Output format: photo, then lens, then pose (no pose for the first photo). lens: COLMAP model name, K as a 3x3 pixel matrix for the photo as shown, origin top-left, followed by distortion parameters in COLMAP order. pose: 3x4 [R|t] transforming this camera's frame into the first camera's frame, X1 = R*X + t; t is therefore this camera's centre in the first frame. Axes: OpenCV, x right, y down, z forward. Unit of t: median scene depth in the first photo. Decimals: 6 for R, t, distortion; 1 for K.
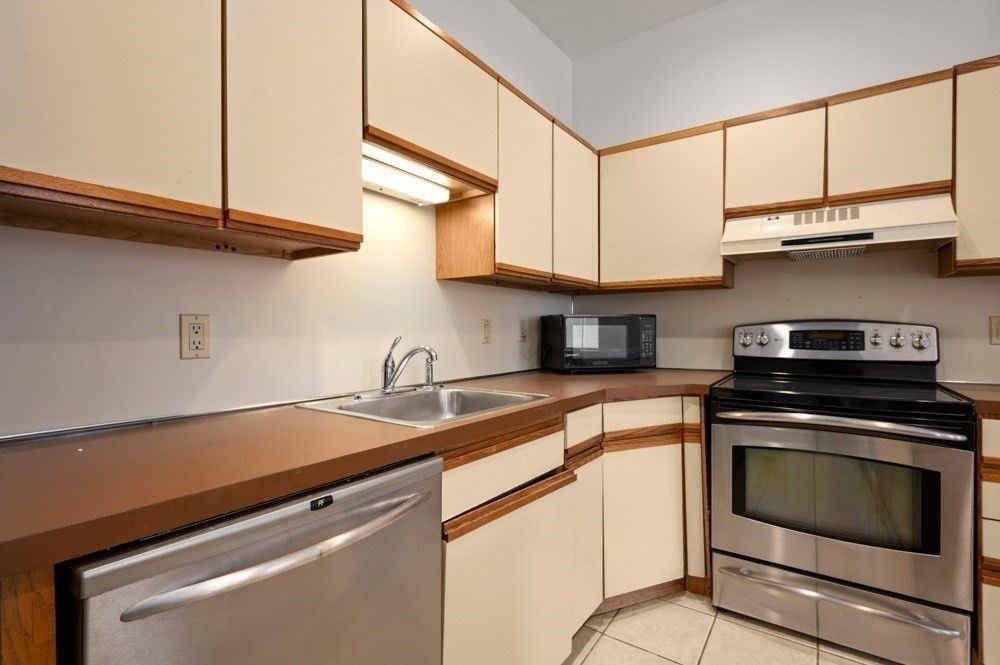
lens RADIAL K [[459.3, 0, 500.0], [0, 459.3, 332.5], [0, 0, 1]] dist [0.001554, 0.000467]
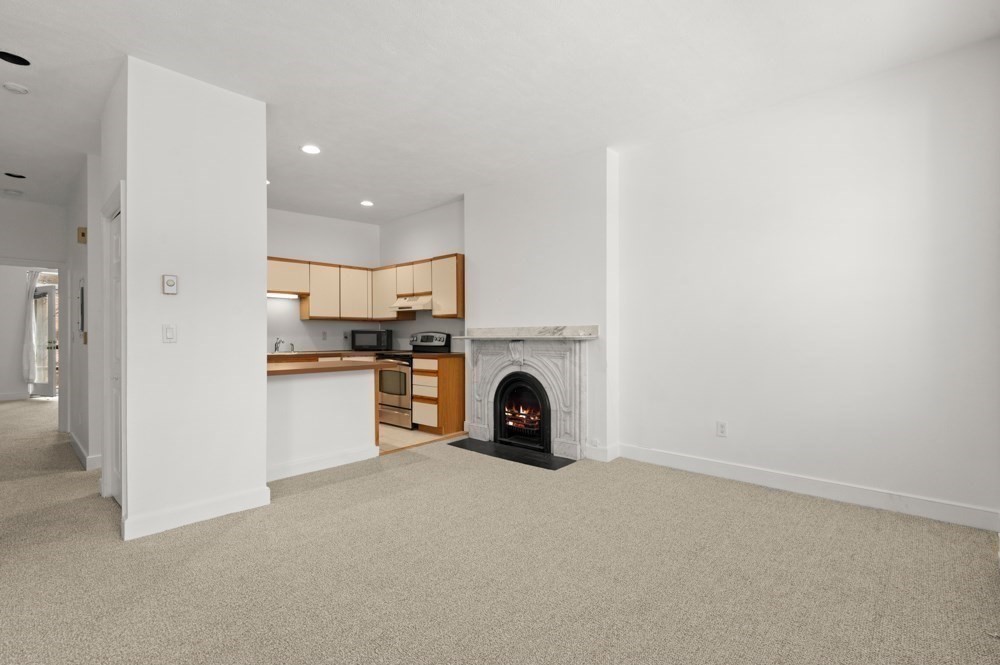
lens RADIAL K [[460.7, 0, 499.7], [0, 460.7, 337.7], [0, 0, 1]] dist [0.002506, 0.000249]
pose [[0.988368, 0.001185, -0.152075, 1.805436], [-0.001157, 0.999999, 0.000274, 0.008208], [0.152076, -0.000095, 0.988369, -2.066526]]
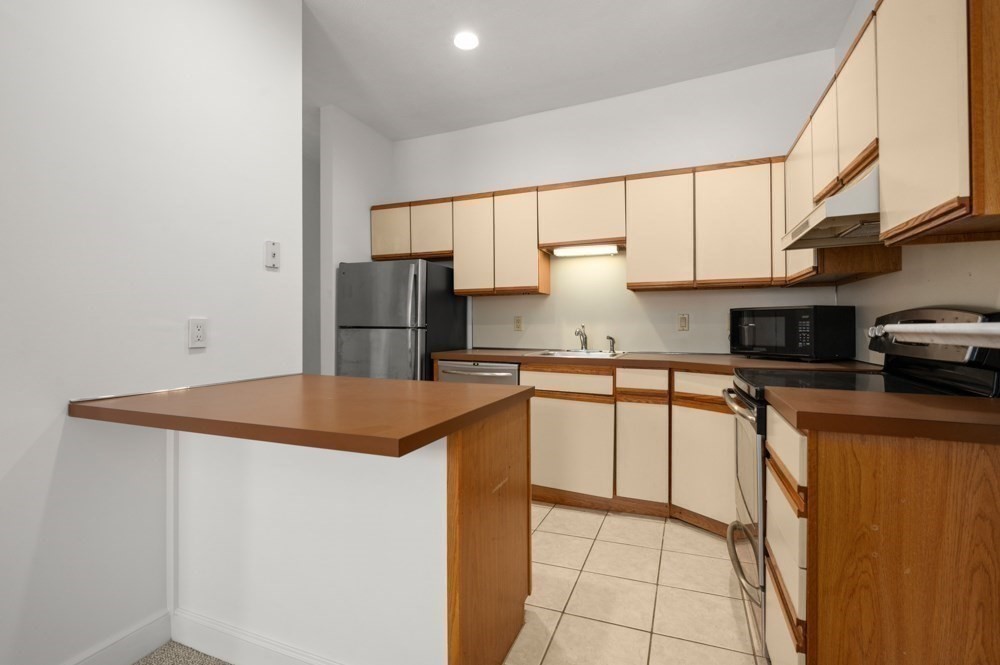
lens RADIAL K [[456.2, 0, 504.0], [0, 456.2, 320.8], [0, 0, 1]] dist [0.000692, 0.000265]
pose [[0.219086, -0.004178, -0.975697, 1.479346], [-0.004371, 0.999977, -0.005263, 0.003527], [0.975696, 0.005418, 0.219062, 0.148836]]
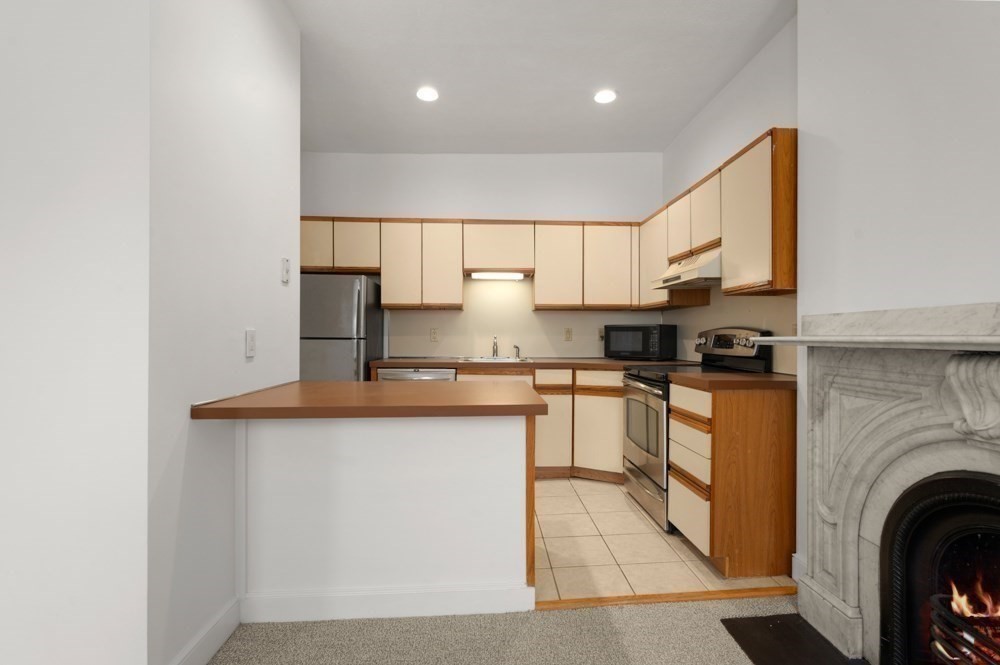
lens RADIAL K [[465.0, 0, 517.1], [0, 465.0, 335.5], [0, 0, 1]] dist [0.000729, 0.000156]
pose [[0.624813, 0.005313, -0.780757, 1.609533], [-0.009267, 0.999957, -0.000612, 0.005128], [0.780720, 0.007617, 0.624835, -0.466005]]
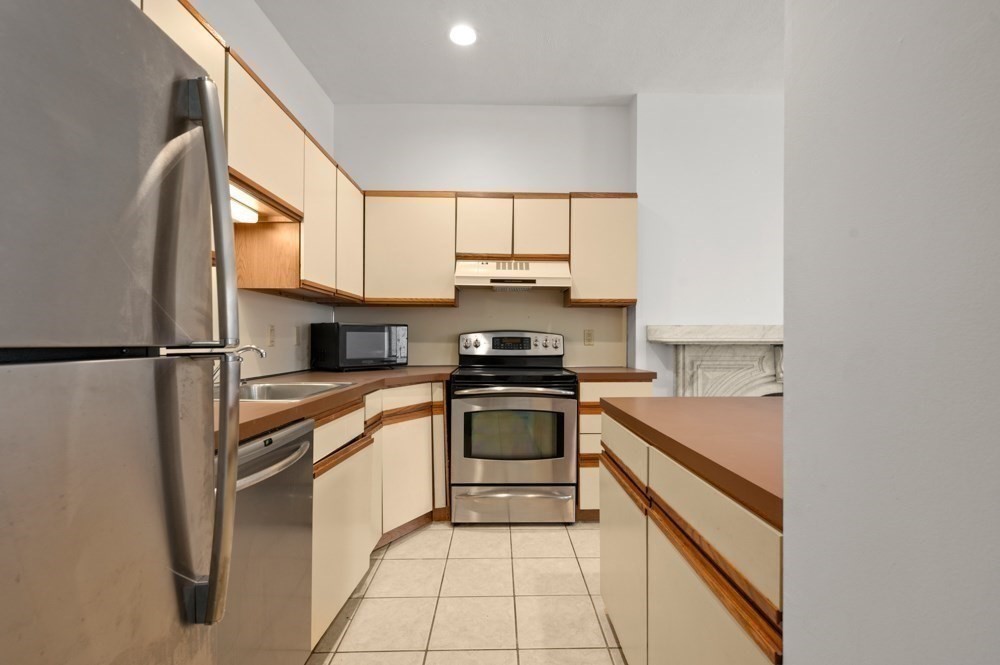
lens RADIAL K [[460.7, 0, 499.7], [0, 460.7, 337.7], [0, 0, 1]] dist [0.002506, 0.000249]
pose [[0.812807, 0.007679, 0.582483, -0.273719], [-0.001868, 0.999942, -0.010575, 0.015753], [-0.582531, 0.007507, 0.812774, -0.291275]]
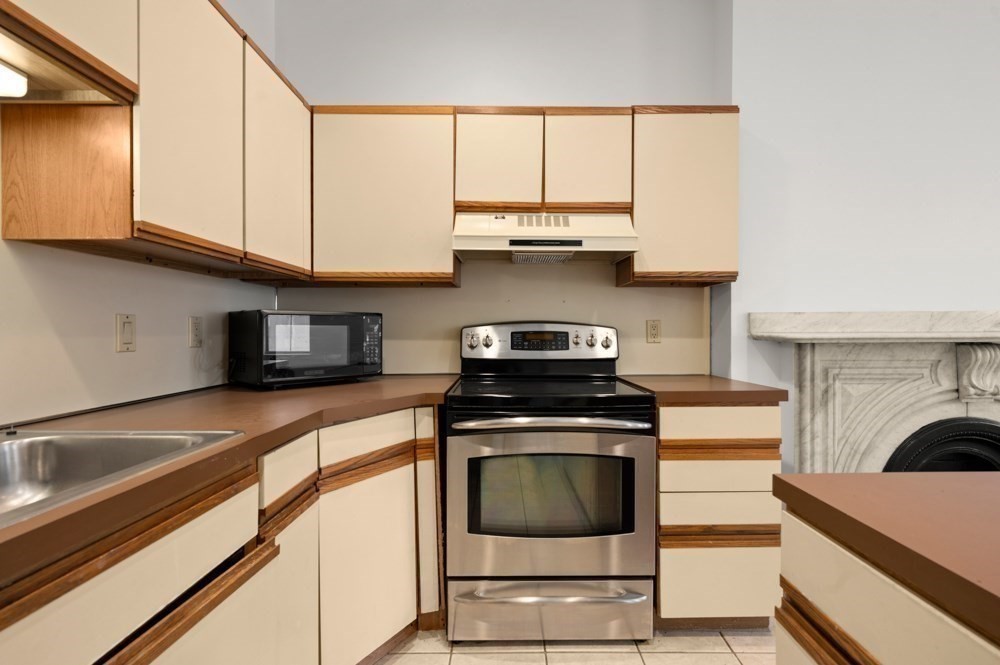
lens RADIAL K [[459.3, 0, 500.0], [0, 459.3, 332.5], [0, 0, 1]] dist [0.001554, 0.000467]
pose [[0.822543, -0.000855, 0.568702, 0.039869], [0.002023, 0.999997, -0.001424, -0.001155], [-0.568699, 0.002322, 0.822543, 0.208617]]
